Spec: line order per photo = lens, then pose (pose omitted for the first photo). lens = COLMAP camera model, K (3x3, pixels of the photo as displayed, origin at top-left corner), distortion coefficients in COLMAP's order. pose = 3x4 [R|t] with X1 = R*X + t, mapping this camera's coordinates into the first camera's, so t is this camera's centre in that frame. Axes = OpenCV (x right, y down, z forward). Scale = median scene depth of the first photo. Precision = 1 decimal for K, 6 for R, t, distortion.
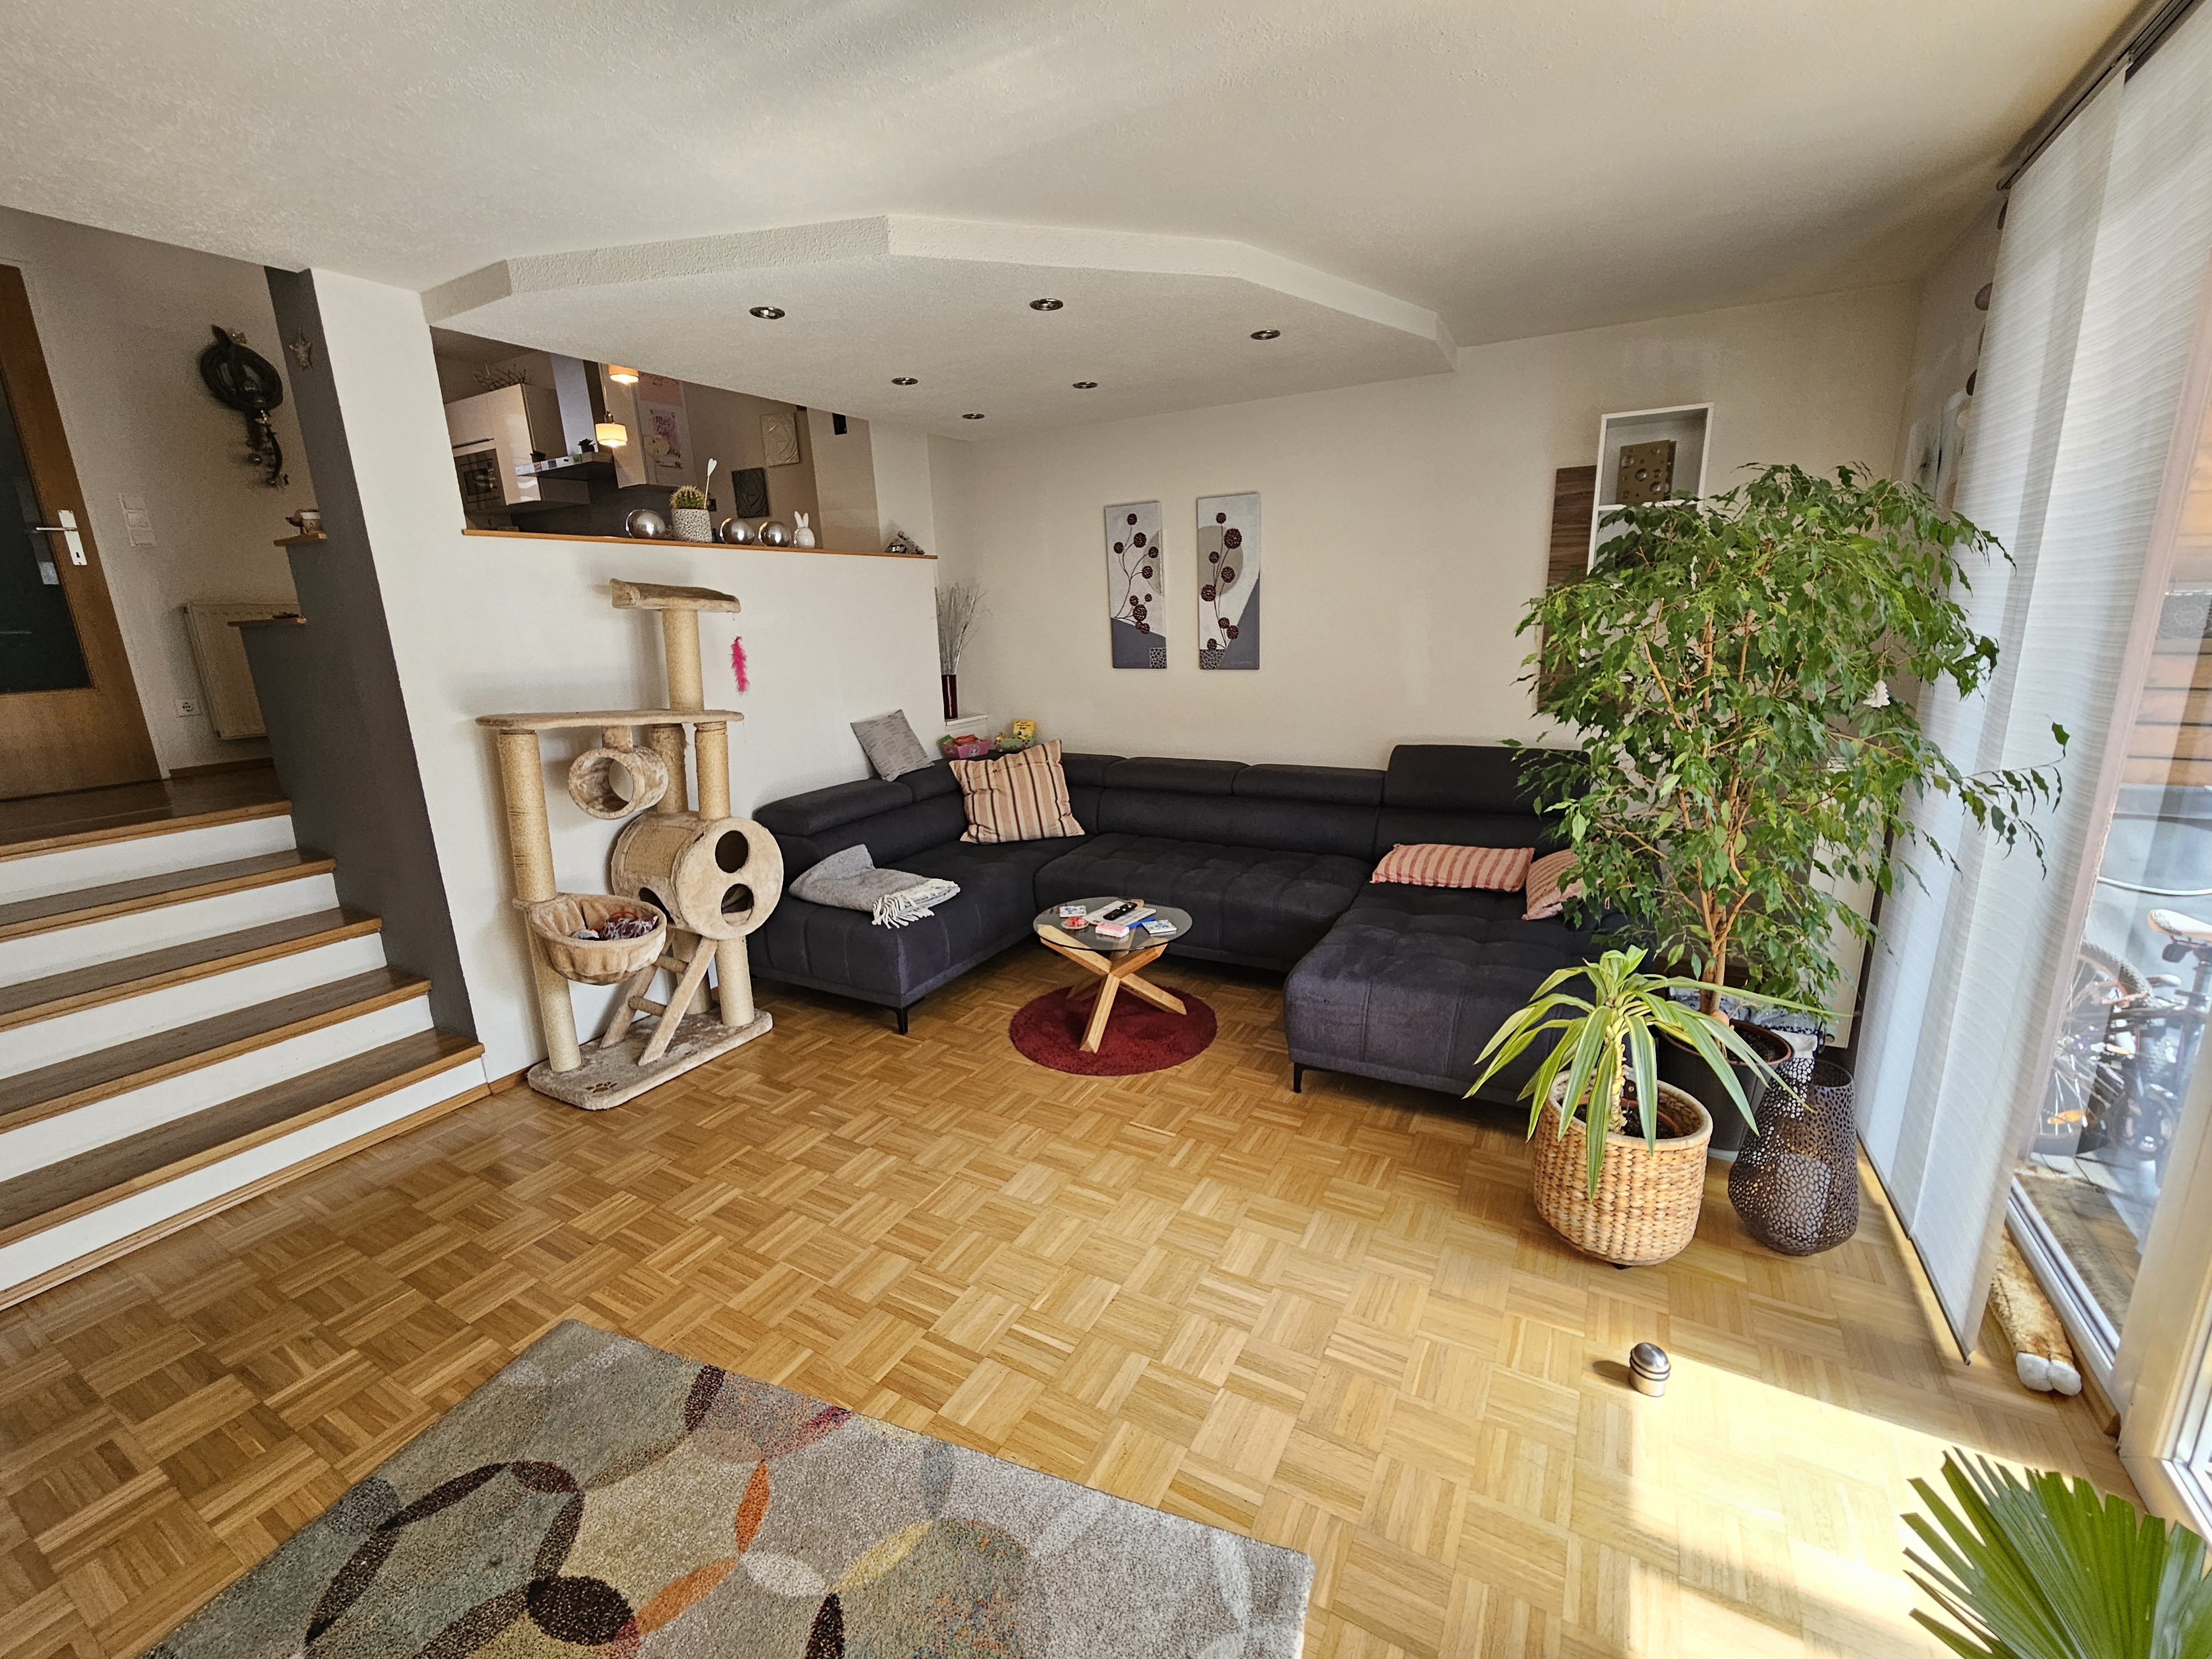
lens RADIAL K [[912.7, 0, 1108.6], [0, 912.7, 837.1], [0, 0, 1]] dist [0.001938, -0.000119]
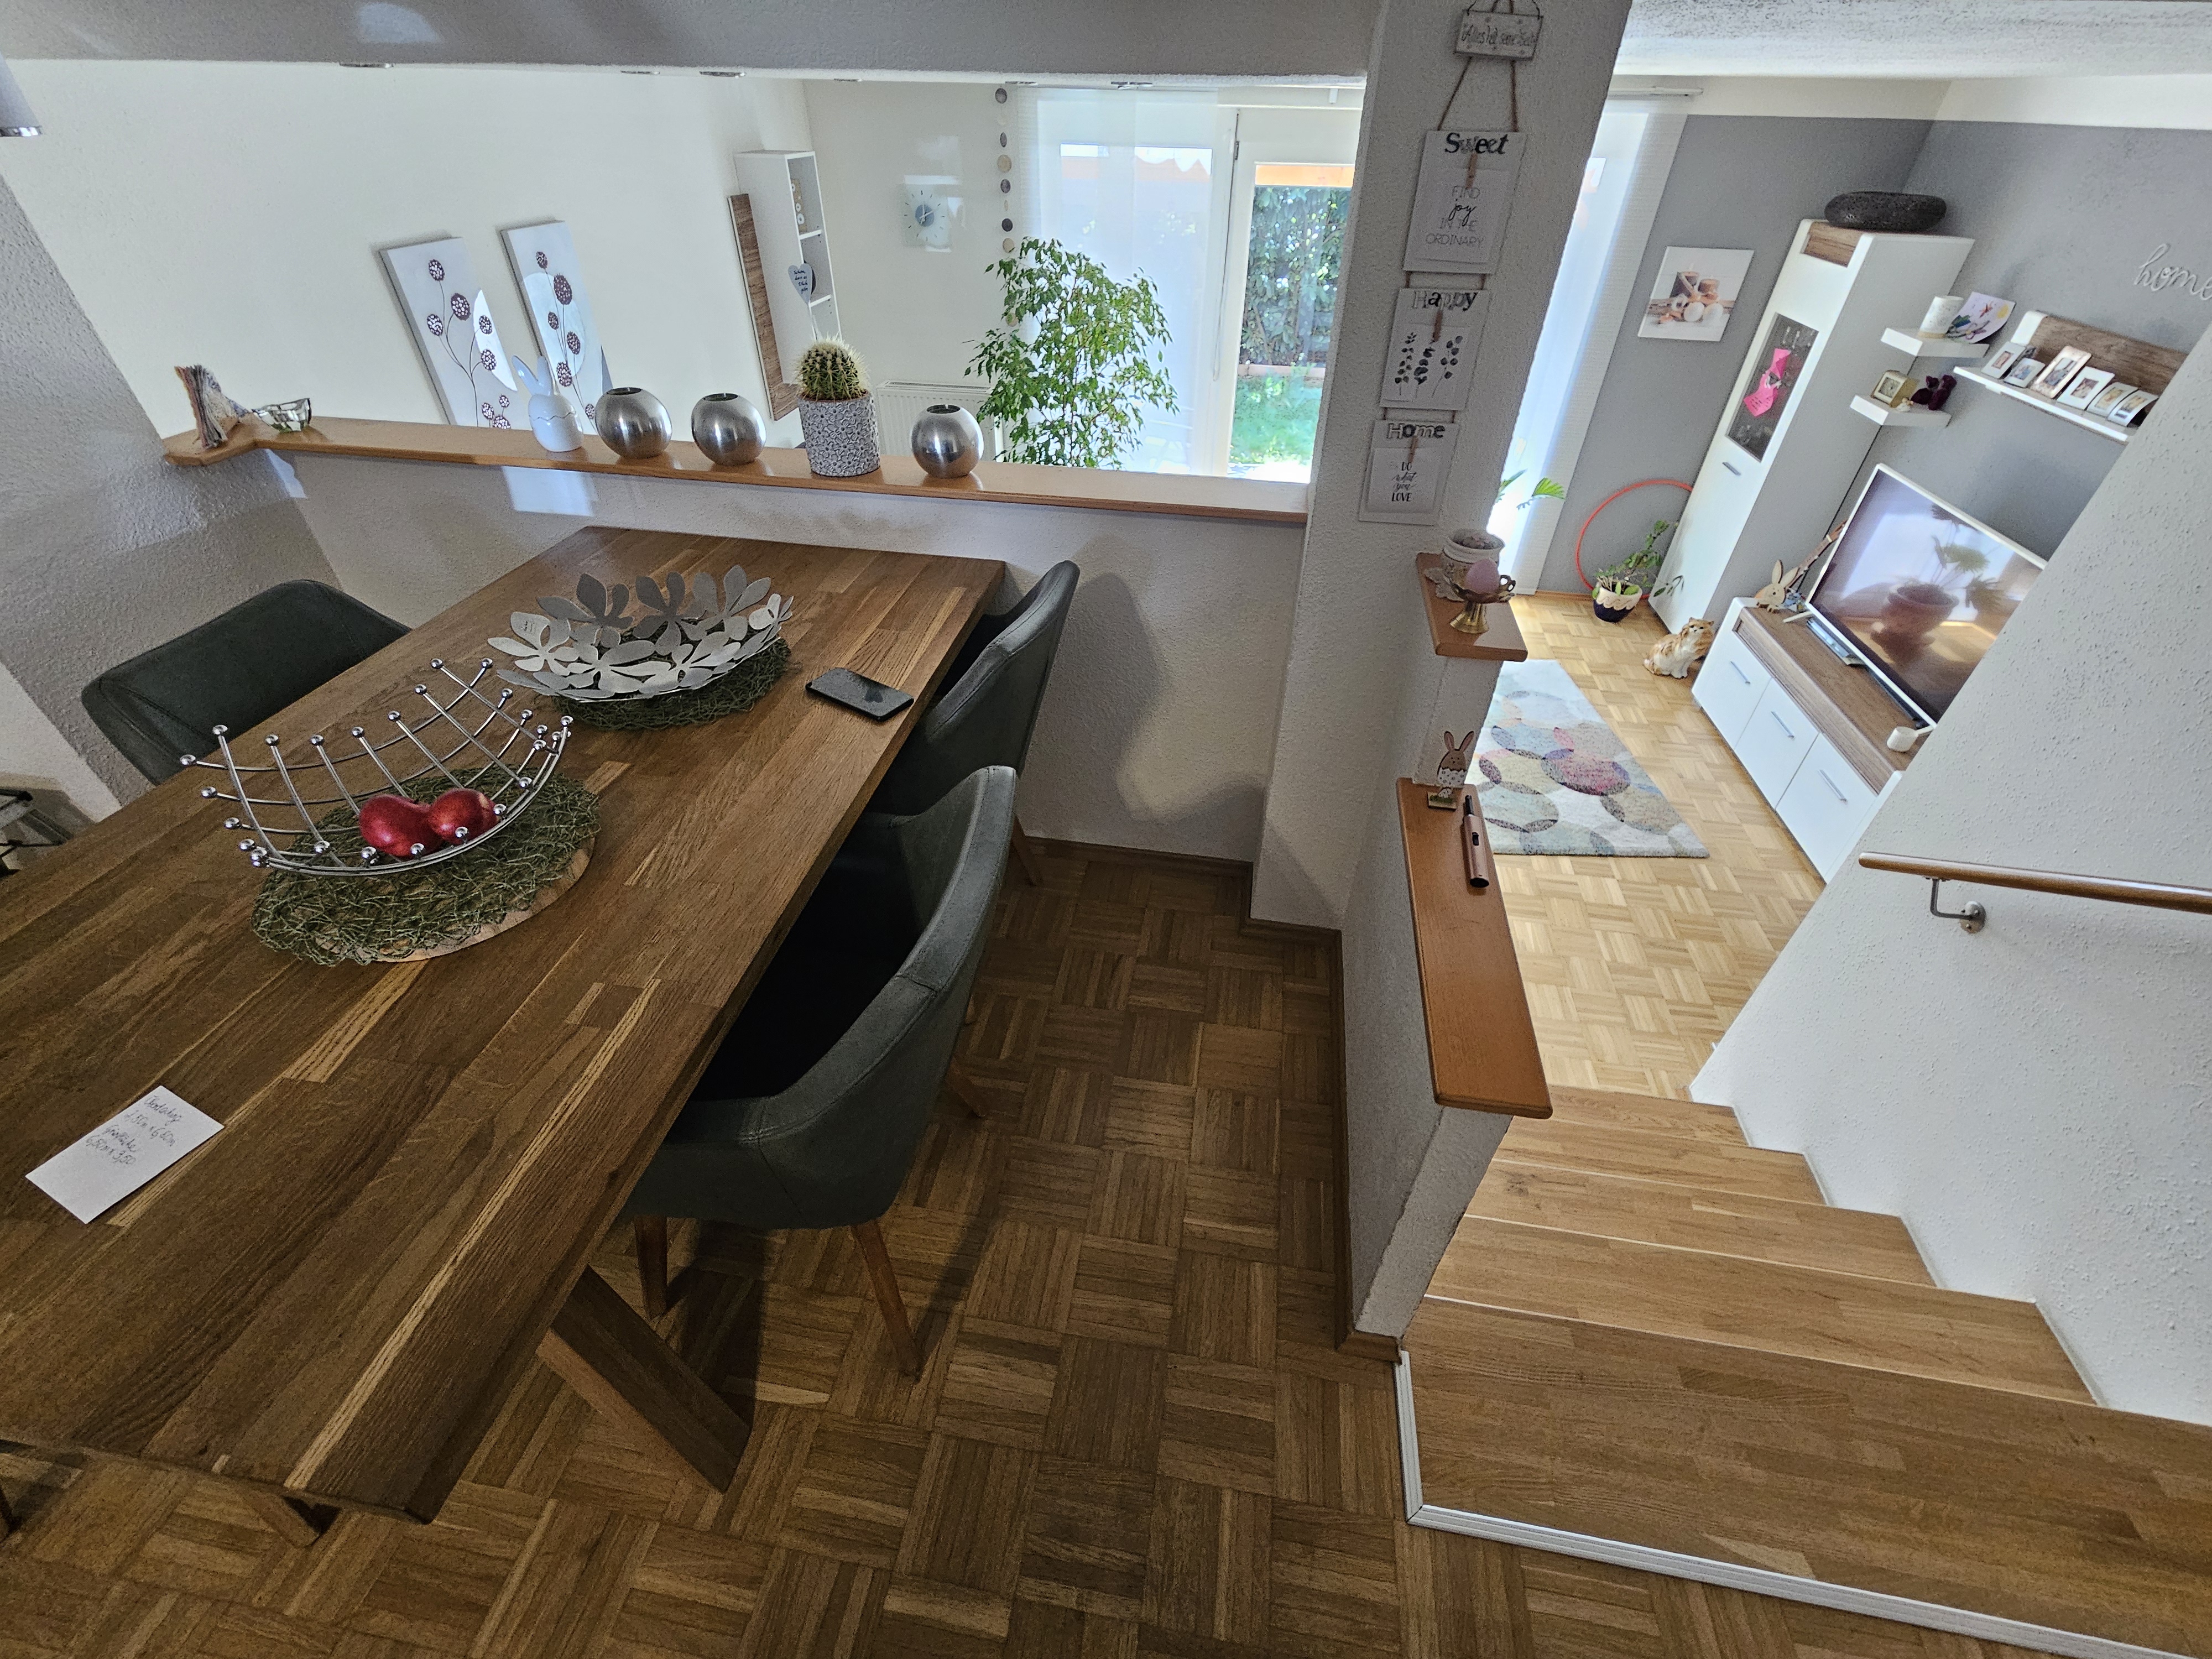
lens RADIAL K [[914.6, 0, 1117.9], [0, 914.6, 834.4], [0, 0, 1]] dist [-0.000943, 0.000667]
pose [[-0.355923, -0.569847, 0.740671, -1.023524], [0.217564, 0.720266, 0.658697, -0.495858], [-0.908837, 0.395589, -0.132381, 1.072513]]
